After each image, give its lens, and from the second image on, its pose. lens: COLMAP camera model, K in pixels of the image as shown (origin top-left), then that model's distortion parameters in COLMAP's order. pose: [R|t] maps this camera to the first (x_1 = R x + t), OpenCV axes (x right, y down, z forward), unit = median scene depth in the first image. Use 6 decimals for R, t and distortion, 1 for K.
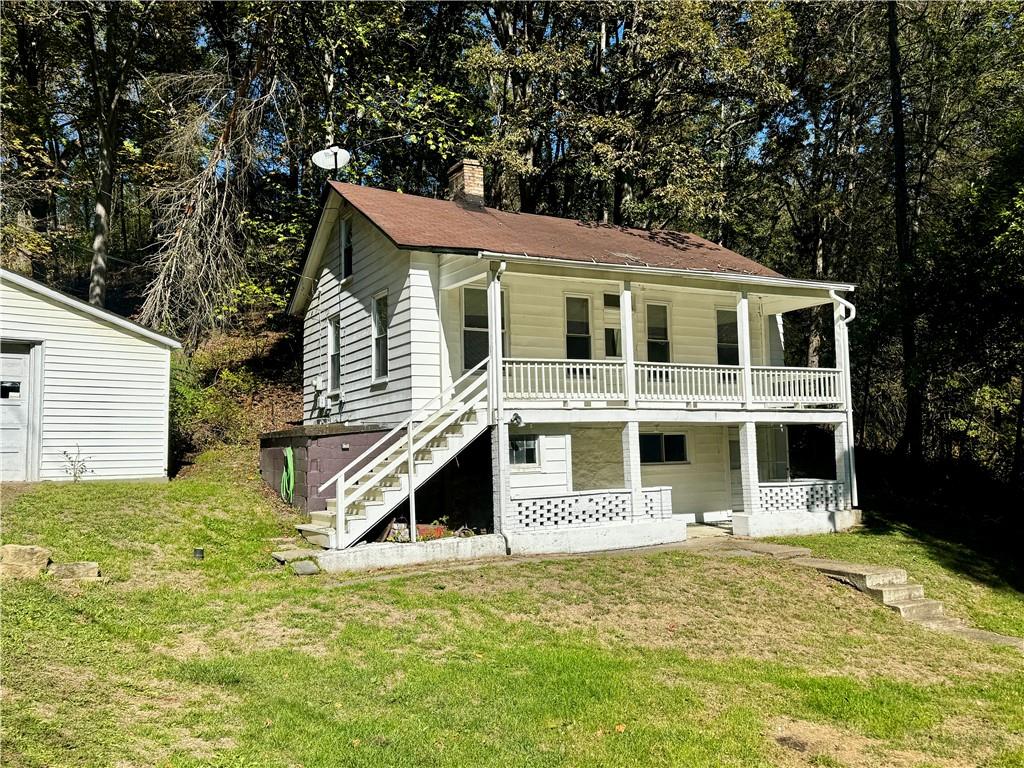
lens RADIAL K [[854.0, 0, 506.4], [0, 854.0, 378.3], [0, 0, 1]] dist [0.095184, -0.119083]
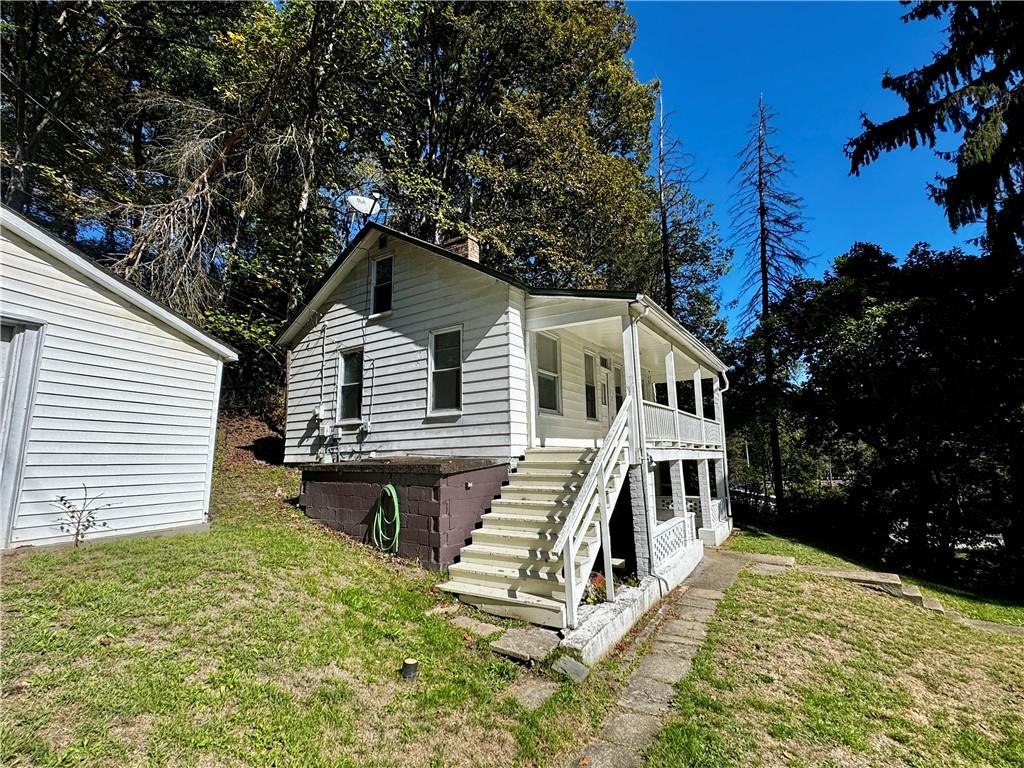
lens RADIAL K [[469.6, 0, 503.3], [0, 469.6, 392.1], [0, 0, 1]] dist [0.001210, -0.000397]
pose [[0.885907, 0.074897, 0.457776, -0.347204], [-0.047441, 0.996333, -0.071201, 0.013899], [-0.461430, 0.041360, 0.886212, 0.482923]]
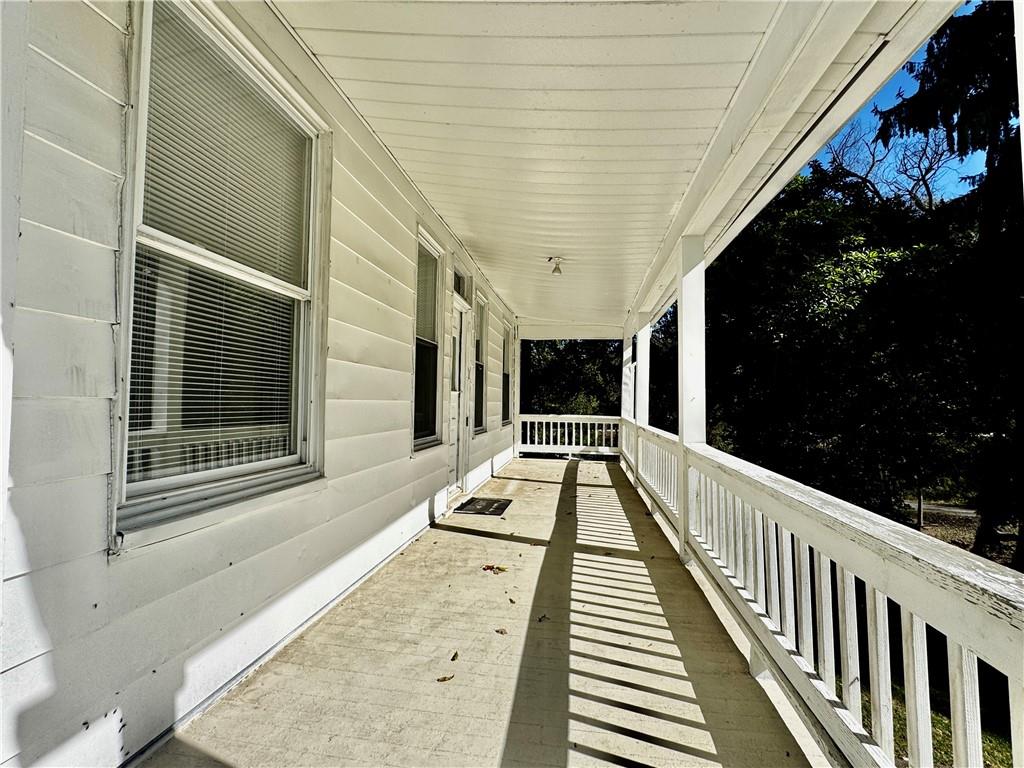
lens RADIAL K [[469.6, 0, 513.3], [0, 469.6, 380.3], [0, 0, 1]] dist [0.001210, -0.000397]
pose [[0.608009, 0.061111, 0.791575, -0.076268], [-0.098621, 0.995124, -0.001074, -0.036467], [-0.787781, -0.077413, 0.611071, 0.858454]]
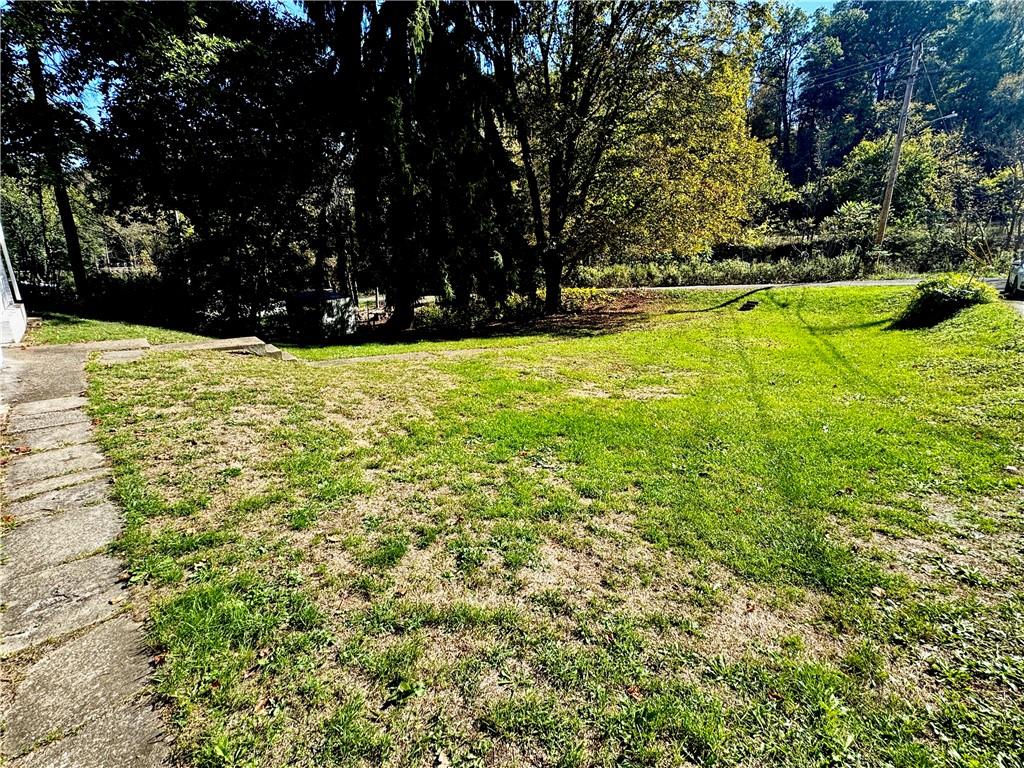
lens RADIAL K [[469.6, 0, 512.0], [0, 469.6, 382.2], [0, 0, 1]] dist [0.001210, -0.000397]
pose [[-0.219970, -0.246856, 0.943756, -0.278279], [-0.104034, 0.967871, 0.228915, 0.059644], [-0.969943, -0.047828, -0.238584, 0.604483]]
